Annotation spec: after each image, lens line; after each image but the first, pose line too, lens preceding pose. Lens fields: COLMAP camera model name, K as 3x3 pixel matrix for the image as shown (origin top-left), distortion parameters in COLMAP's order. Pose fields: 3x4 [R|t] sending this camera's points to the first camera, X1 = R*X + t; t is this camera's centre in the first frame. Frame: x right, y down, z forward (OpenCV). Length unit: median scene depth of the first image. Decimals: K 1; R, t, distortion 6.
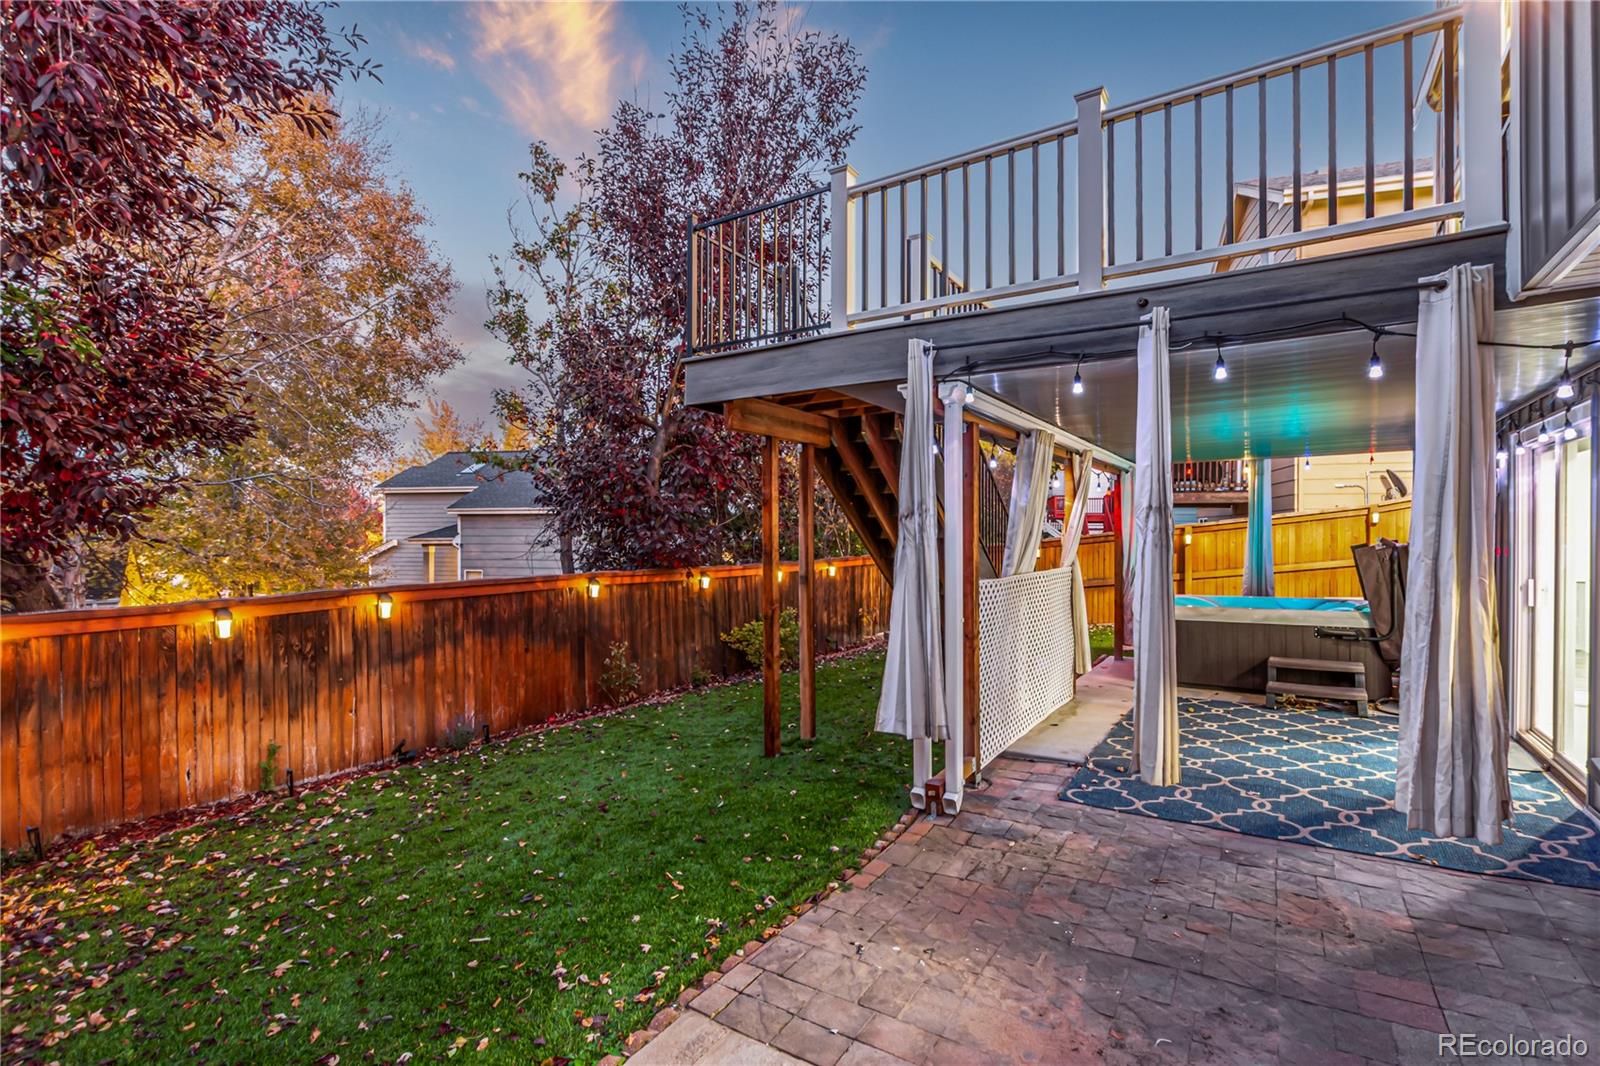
lens RADIAL K [[699.2, 0, 800.0], [0, 699.2, 533.0], [0, 0, 1]] dist [-0.000283, -0.000043]
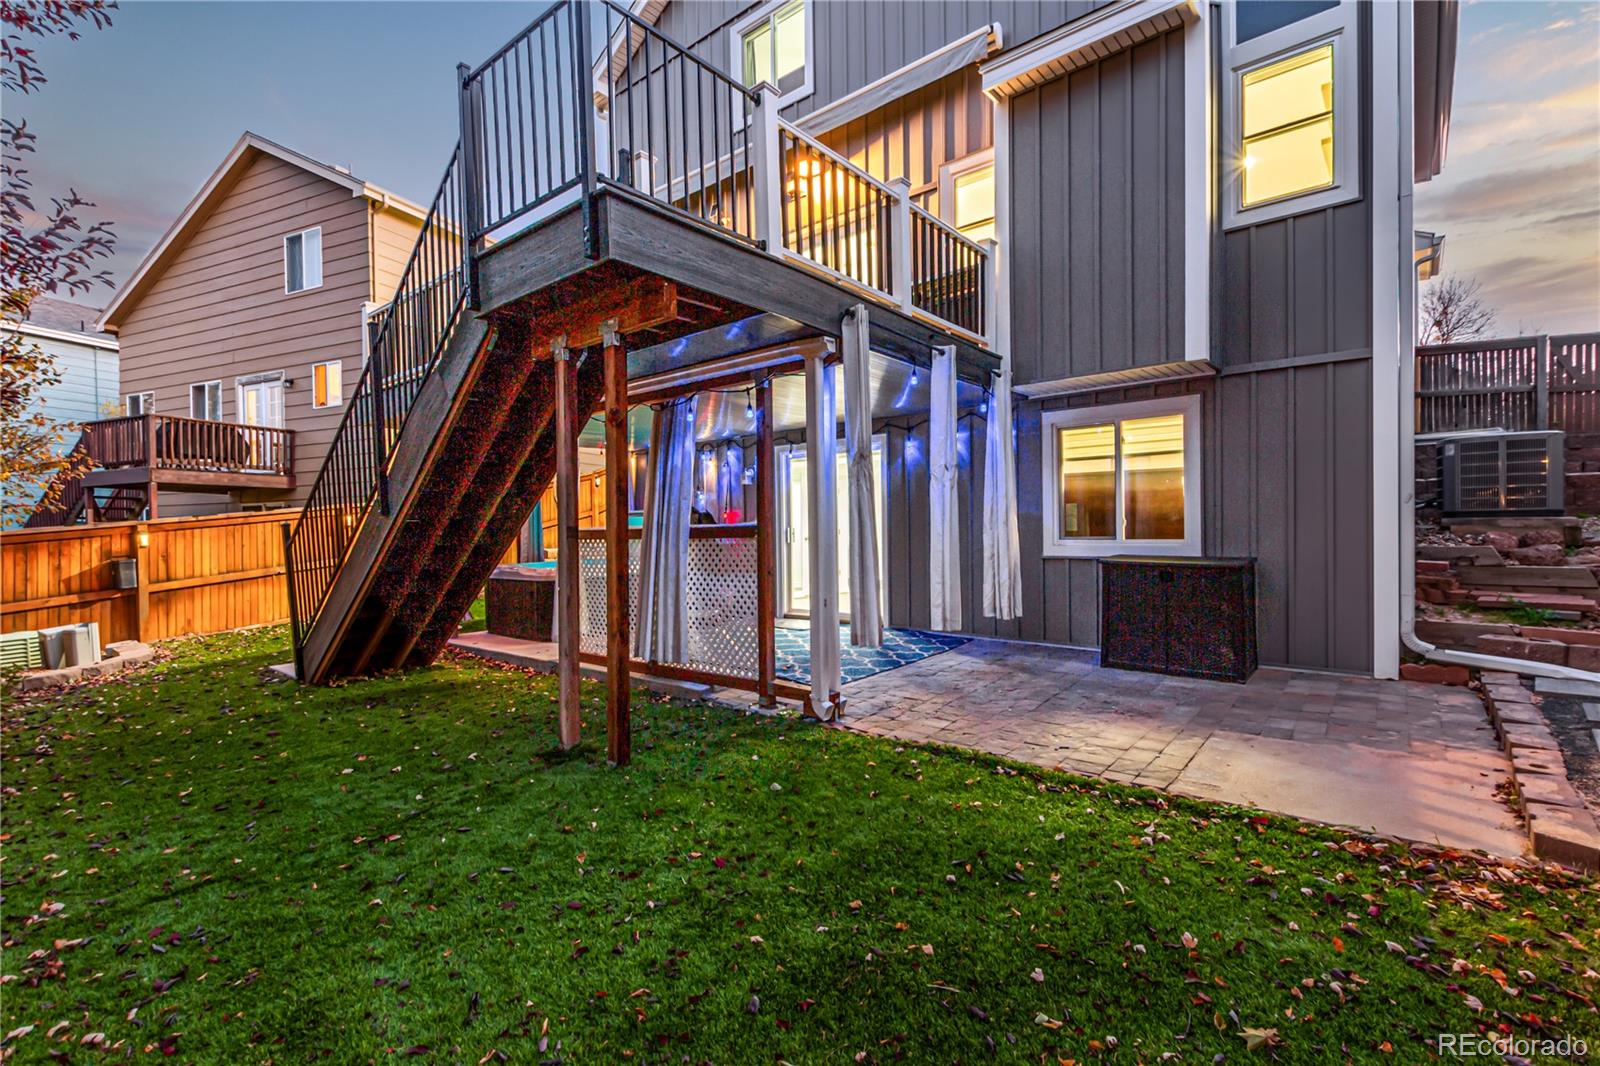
lens RADIAL K [[775.3, 0, 800.0], [0, 775.3, 533.0], [0, 0, 1]] dist [0.000472, 0.000071]
pose [[0.125245, -0.004123, 0.992117, -1.199028], [0.021349, 0.999771, 0.001460, 0.128957], [-0.991896, 0.020997, 0.125304, 1.058996]]
